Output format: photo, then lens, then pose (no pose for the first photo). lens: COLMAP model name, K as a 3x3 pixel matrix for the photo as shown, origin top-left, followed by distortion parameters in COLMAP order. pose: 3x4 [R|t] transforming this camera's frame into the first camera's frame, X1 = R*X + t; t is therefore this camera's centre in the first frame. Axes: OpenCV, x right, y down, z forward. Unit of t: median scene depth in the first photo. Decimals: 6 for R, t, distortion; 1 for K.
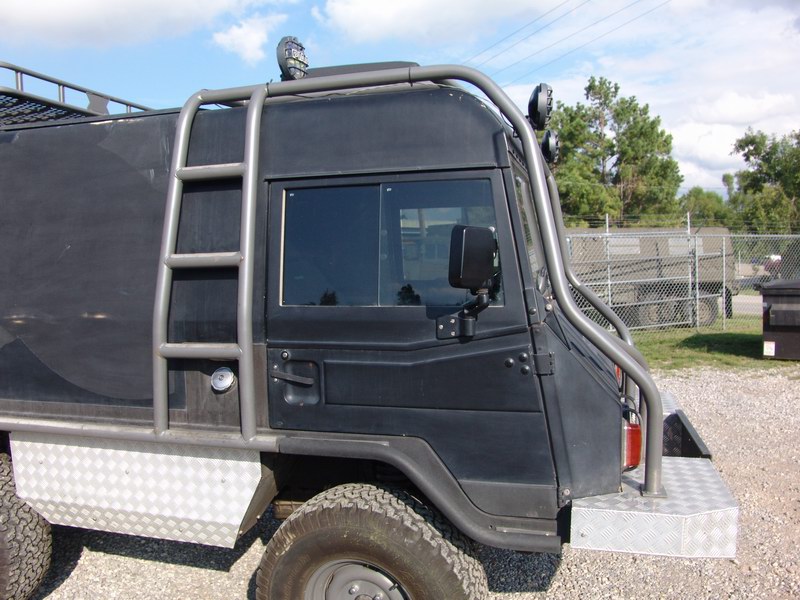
lens RADIAL K [[673.4, 0, 400.0], [0, 673.4, 300.0], [0, 0, 1]] dist [-0.158188, 0.136041]
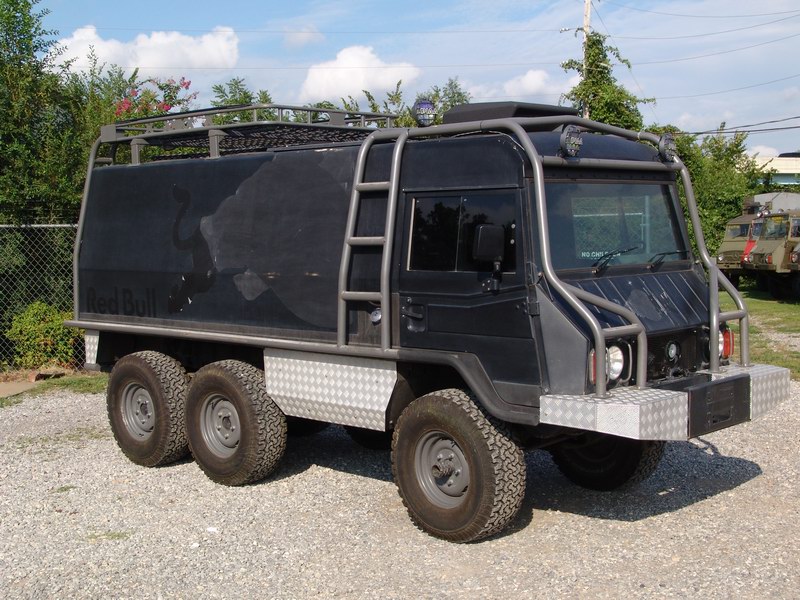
lens RADIAL K [[1114.2, 0, 400.0], [0, 1114.2, 300.0], [0, 0, 1]] dist [-0.014870, -0.018224]
pose [[0.883270, 0.041316, -0.467041, 1.037565], [-0.039655, 0.999124, 0.013390, 0.043930], [0.467185, 0.006694, 0.884134, -1.353871]]
